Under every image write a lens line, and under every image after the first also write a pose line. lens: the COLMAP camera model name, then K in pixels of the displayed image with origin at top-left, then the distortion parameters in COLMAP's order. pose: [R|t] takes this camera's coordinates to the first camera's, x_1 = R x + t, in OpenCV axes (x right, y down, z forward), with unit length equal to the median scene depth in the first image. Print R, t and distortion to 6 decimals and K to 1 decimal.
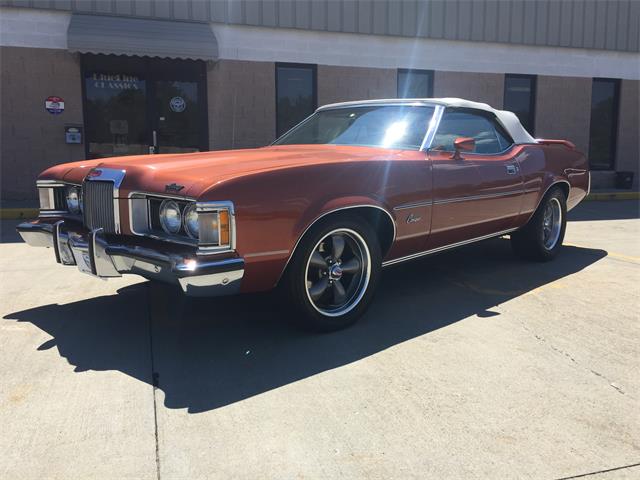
lens RADIAL K [[540.0, 0, 320.6], [0, 540.0, 238.1], [0, 0, 1]] dist [0.070089, -0.090743]
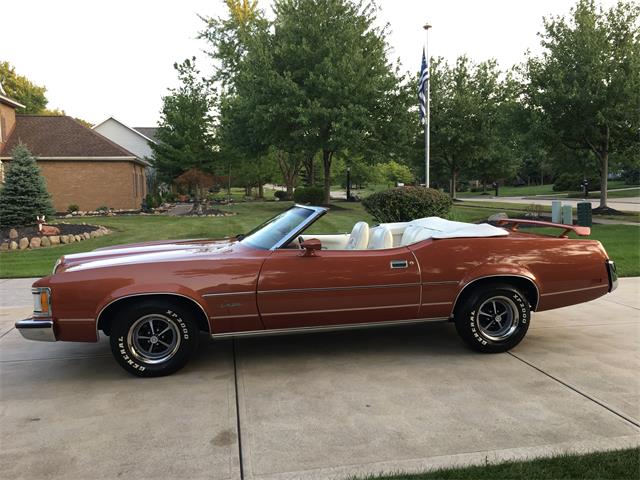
lens RADIAL K [[540.0, 0, 318.0], [0, 540.0, 237.7], [0, 0, 1]] dist [0.070089, -0.090743]
pose [[0.804359, 0.034729, -0.593127, 1.191583], [-0.075811, 0.996129, -0.044484, -0.164710], [0.589286, 0.080747, 0.803879, 0.058964]]
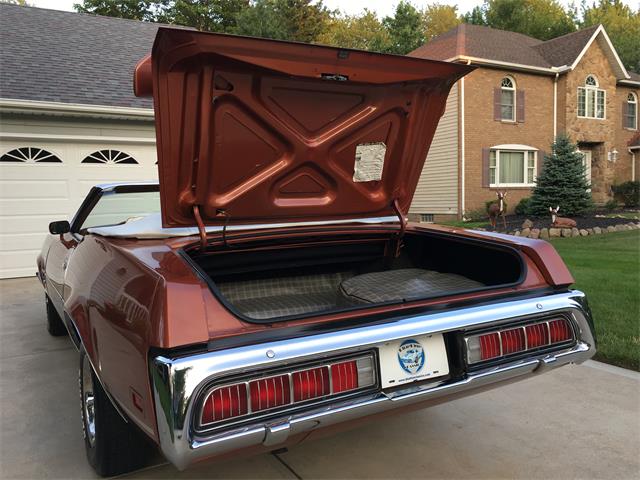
lens RADIAL K [[540.0, 0, 309.2], [0, 540.0, 234.8], [0, 0, 1]] dist [0.070089, -0.090743]
pose [[-0.301991, 0.063263, -0.951209, 1.322868], [-0.130130, 0.985720, 0.106872, -0.400163], [0.944387, 0.156055, -0.289447, 2.115683]]
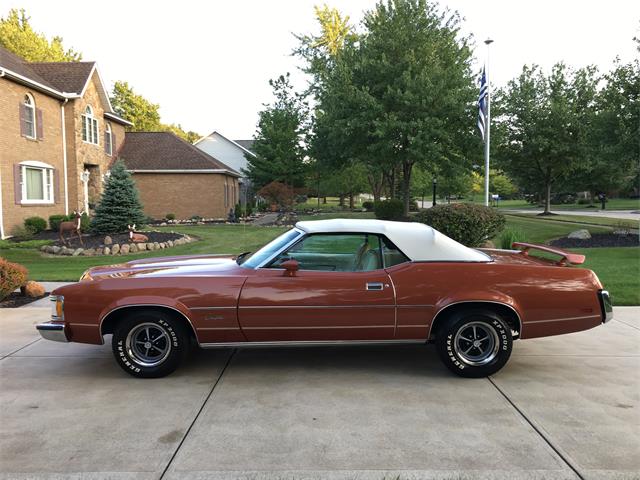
lens RADIAL K [[540.0, 0, 317.1], [0, 540.0, 235.2], [0, 0, 1]] dist [0.070089, -0.090743]
pose [[0.682009, 0.038344, -0.730338, 1.510653], [-0.108138, 0.992935, -0.048852, -0.227266], [0.723304, 0.112295, 0.681337, 0.195044]]
